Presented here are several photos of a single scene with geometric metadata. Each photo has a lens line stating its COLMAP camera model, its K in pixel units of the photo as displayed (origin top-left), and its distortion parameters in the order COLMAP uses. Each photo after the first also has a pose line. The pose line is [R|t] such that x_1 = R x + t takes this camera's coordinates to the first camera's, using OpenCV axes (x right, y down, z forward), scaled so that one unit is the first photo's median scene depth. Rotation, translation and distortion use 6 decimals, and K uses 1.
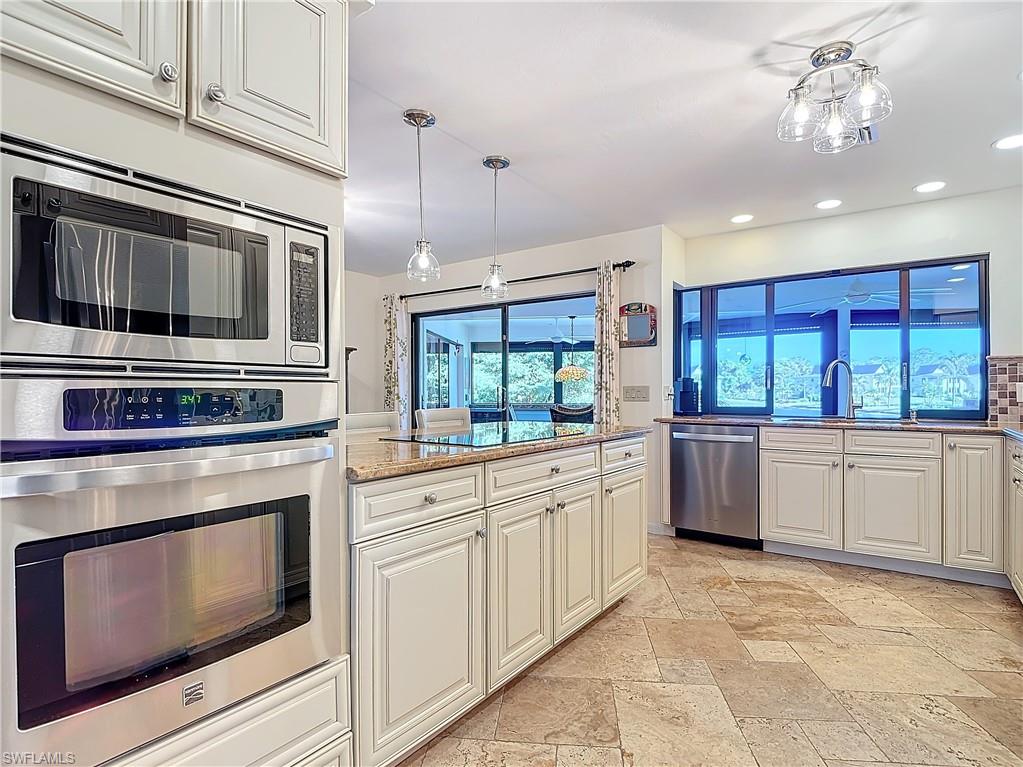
lens RADIAL K [[557.3, 0, 507.9], [0, 557.3, 391.0], [0, 0, 1]] dist [0.016386, -0.016353]
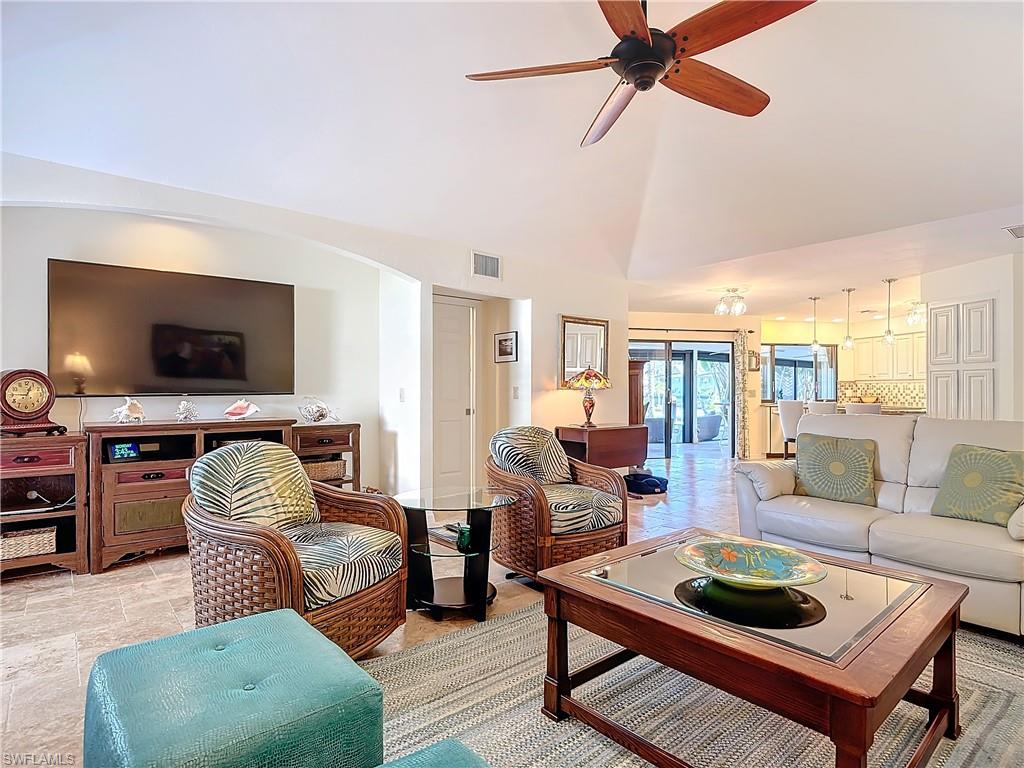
lens RADIAL K [[548.0, 0, 513.7], [0, 548.0, 389.9], [0, 0, 1]] dist [0.039993, -0.039919]
pose [[0.683934, 0.007331, 0.729507, -2.709741], [-0.007305, 0.999968, -0.003200, 0.007976], [-0.729508, -0.003141, 0.683966, 0.305934]]
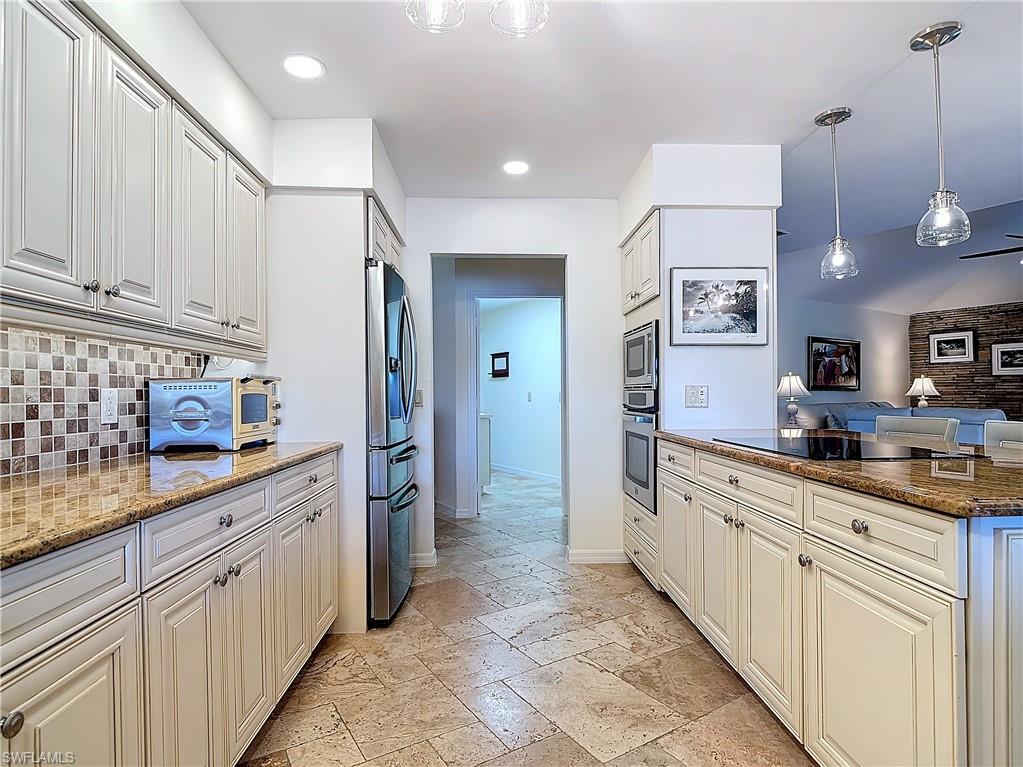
lens RADIAL K [[551.2, 0, 507.7], [0, 551.2, 395.5], [0, 0, 1]] dist [0.032271, -0.038425]
pose [[-0.794170, 0.010253, -0.607609, 0.650104], [0.010175, 0.999942, 0.003575, -0.002693], [0.607610, -0.003343, -0.794228, 1.048094]]
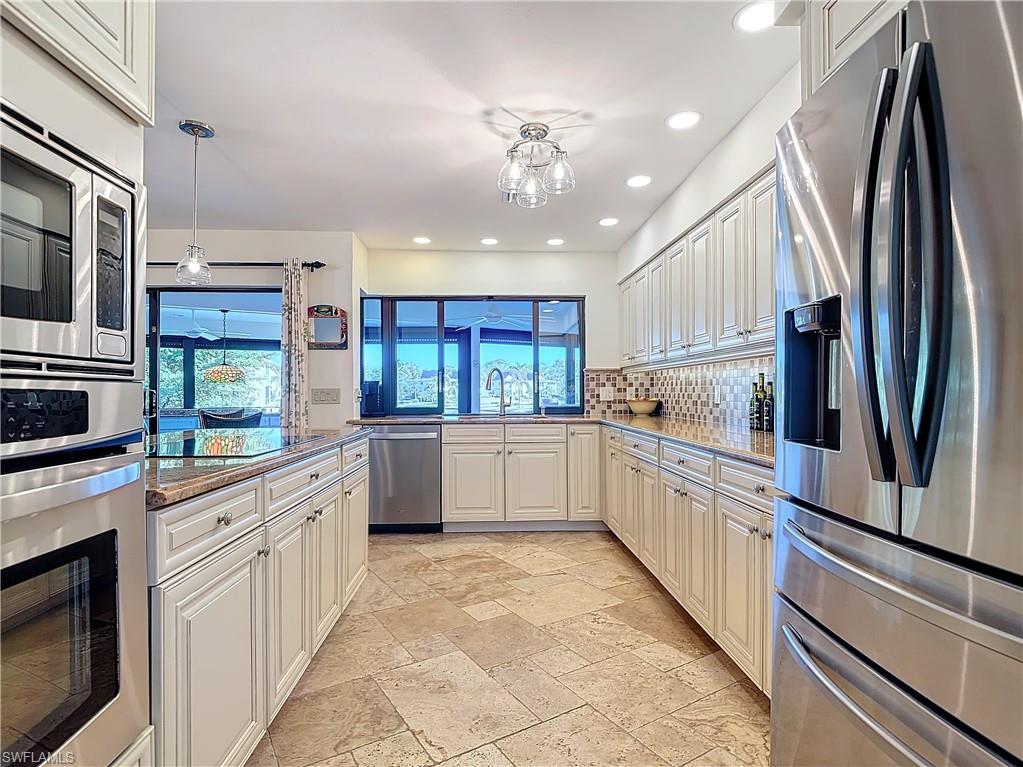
lens RADIAL K [[547.5, 0, 513.2], [0, 547.5, 389.4], [0, 0, 1]] dist [0.039993, -0.039919]
pose [[0.782718, 0.004064, 0.622363, -0.167685], [0.000464, 0.999975, -0.007113, 0.000198], [-0.622376, 0.005857, 0.782696, 0.029325]]
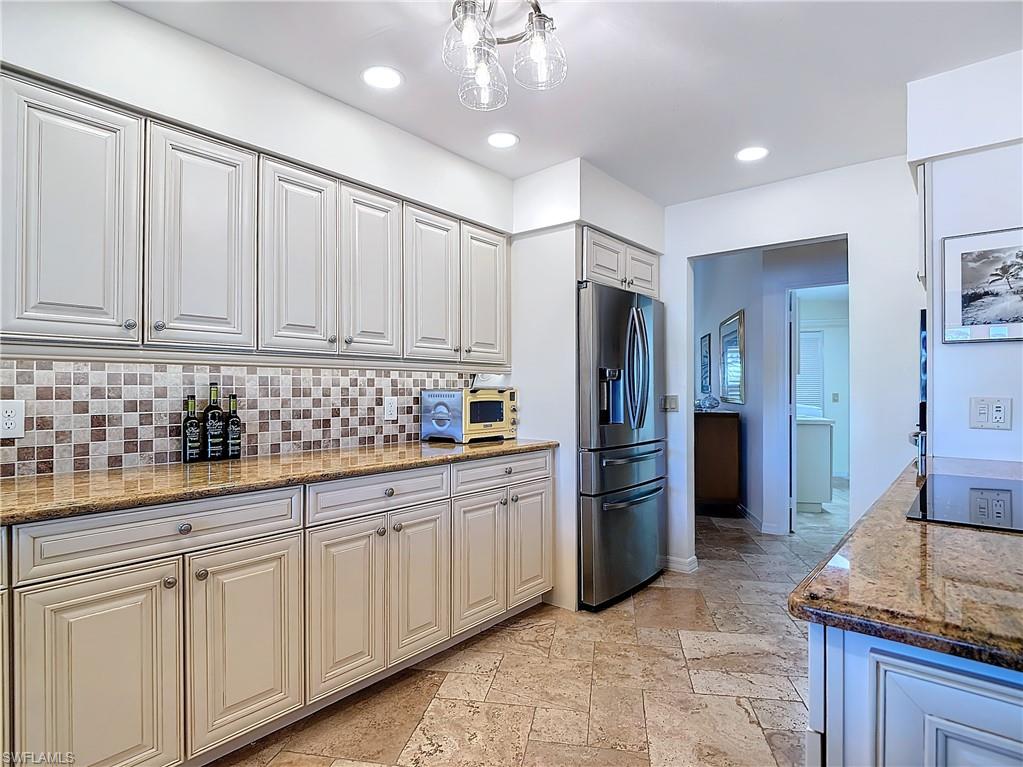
lens RADIAL K [[547.5, 0, 513.2], [0, 547.5, 389.4], [0, 0, 1]] dist [0.039993, -0.039919]
pose [[-0.996909, 0.003109, 0.078501, 0.342850], [0.003170, 0.999995, 0.000651, -0.025923], [-0.078499, 0.000898, -0.996914, 1.202378]]
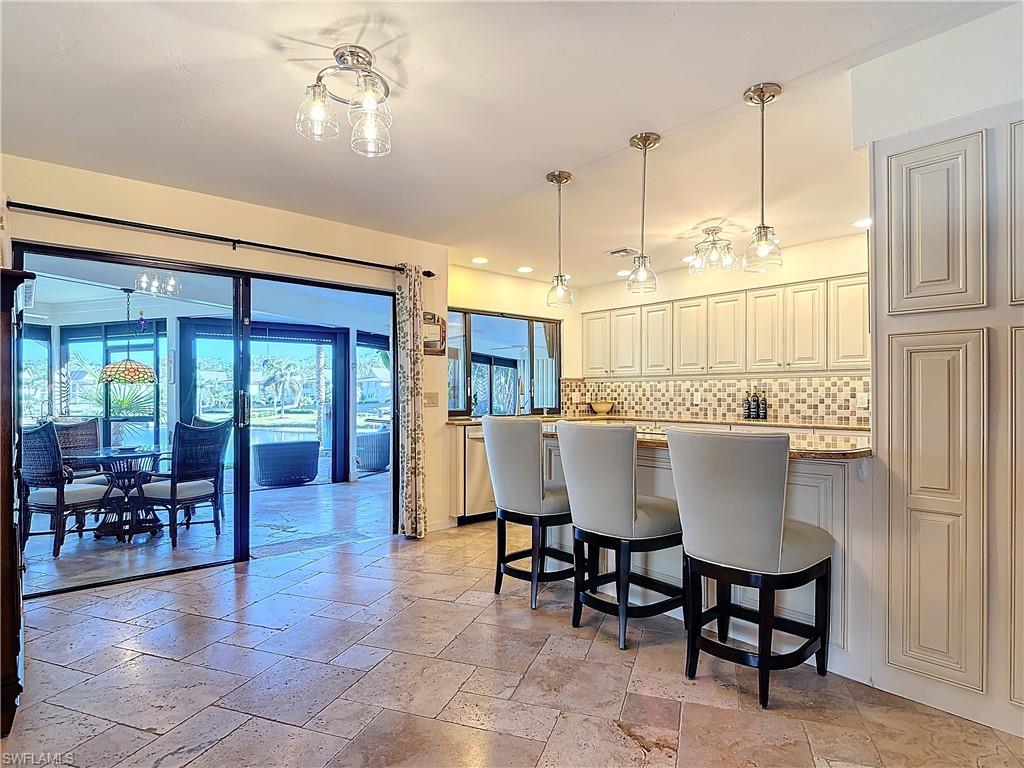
lens RADIAL K [[557.8, 0, 508.4], [0, 557.8, 391.5], [0, 0, 1]] dist [0.016386, -0.016353]
pose [[0.232460, 0.009965, 0.972555, -1.060919], [-0.002405, 0.999950, -0.009671, 0.000123], [-0.972603, -0.000091, 0.232473, 0.856023]]
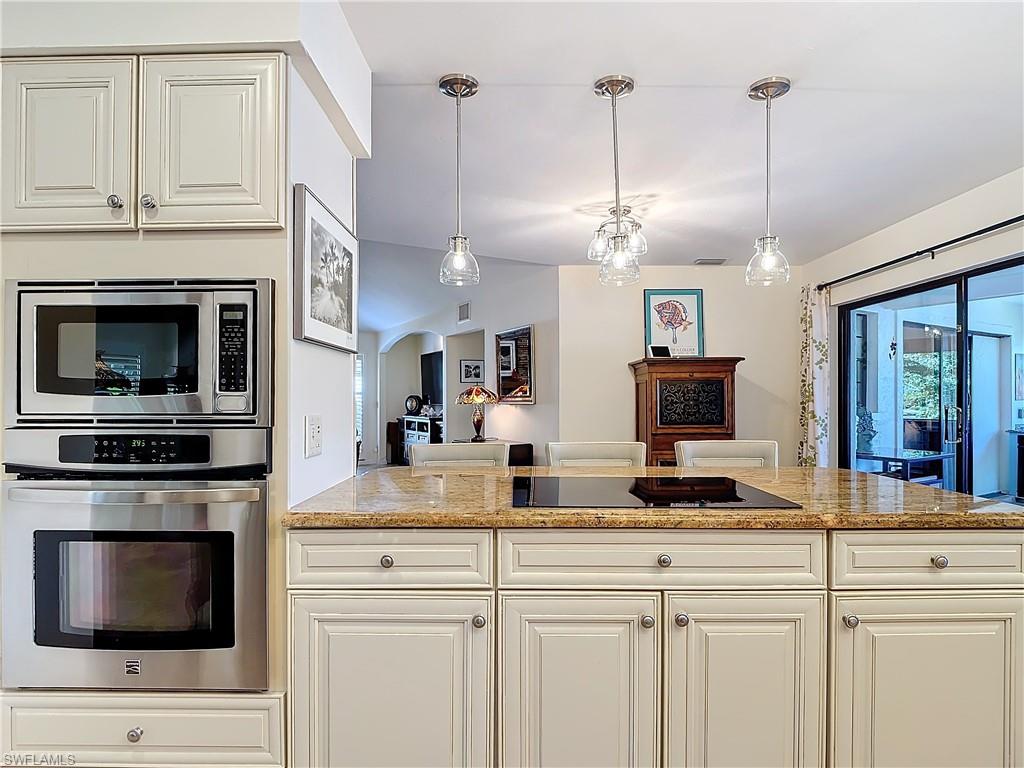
lens RADIAL K [[551.8, 0, 508.2], [0, 551.8, 396.0], [0, 0, 1]] dist [0.032271, -0.038425]
pose [[0.565151, -0.000114, -0.824987, 0.349215], [0.003724, 0.999990, 0.002413, -0.033363], [0.824979, -0.004436, 0.565146, 0.344885]]
